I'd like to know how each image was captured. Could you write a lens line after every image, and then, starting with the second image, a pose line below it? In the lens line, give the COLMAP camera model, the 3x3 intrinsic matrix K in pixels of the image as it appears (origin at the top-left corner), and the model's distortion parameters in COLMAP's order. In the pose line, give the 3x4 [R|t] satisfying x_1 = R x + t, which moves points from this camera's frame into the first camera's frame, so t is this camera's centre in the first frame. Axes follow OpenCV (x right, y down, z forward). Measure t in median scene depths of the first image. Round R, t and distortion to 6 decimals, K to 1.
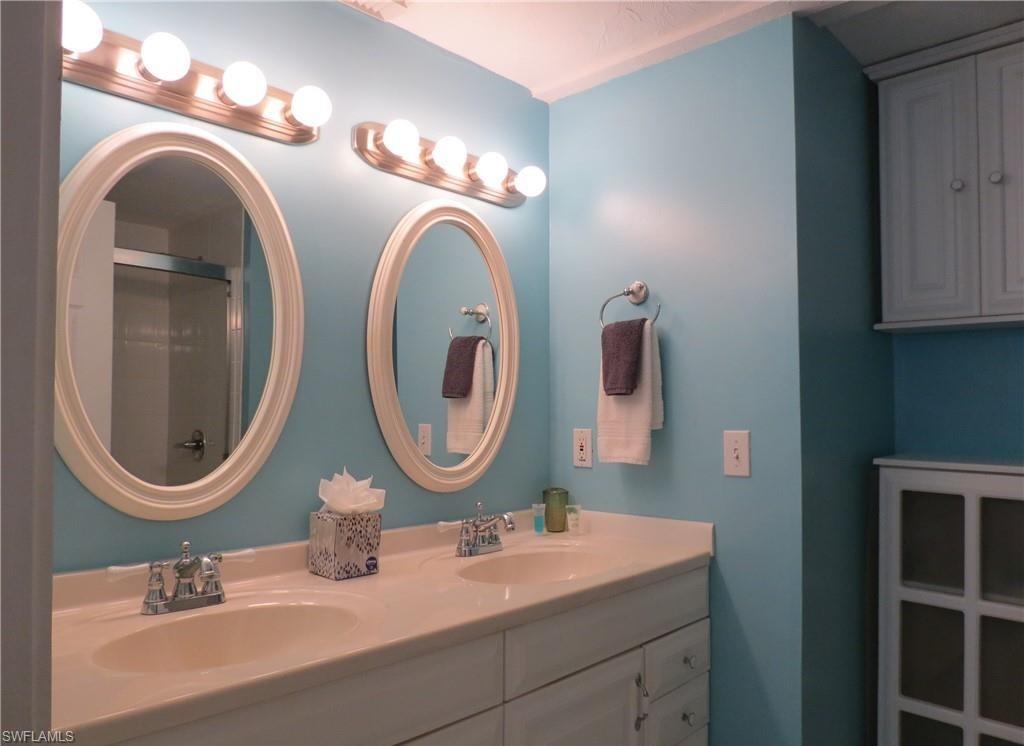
lens RADIAL K [[722.3, 0, 509.3], [0, 722.3, 390.3], [0, 0, 1]] dist [-0.020810, 0.000169]
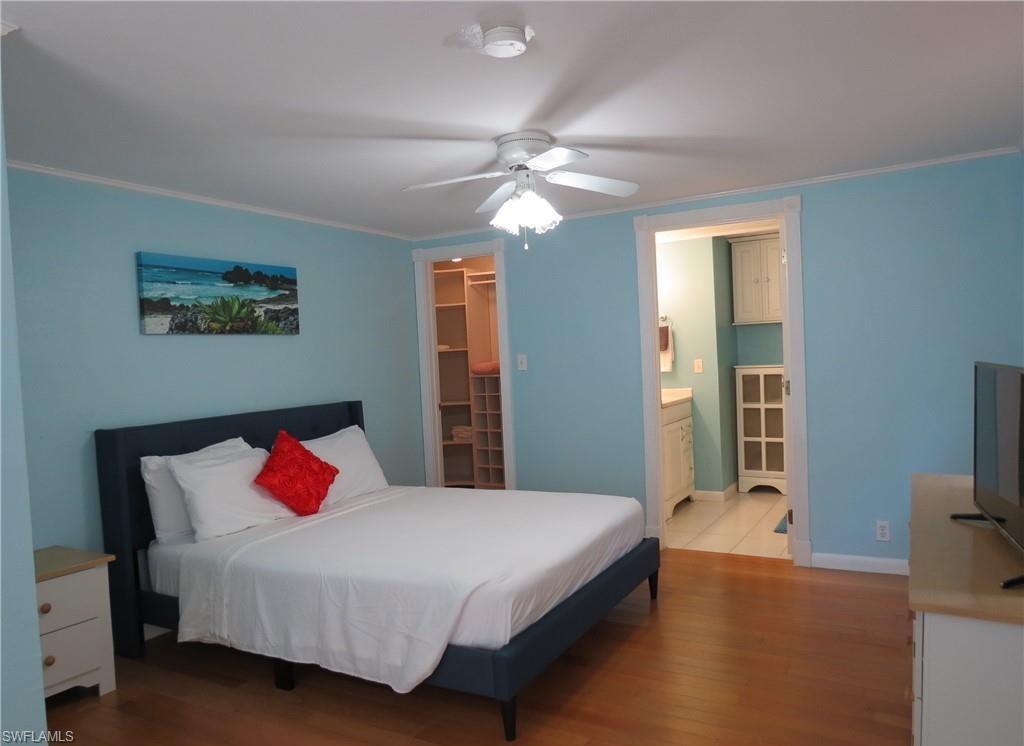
lens RADIAL K [[722.3, 0, 509.3], [0, 722.3, 390.3], [0, 0, 1]] dist [-0.020810, 0.000169]
pose [[0.972963, -0.065543, 0.221468, -1.245481], [0.050189, 0.995975, 0.074268, -0.090995], [-0.225444, -0.061145, 0.972335, -2.001763]]
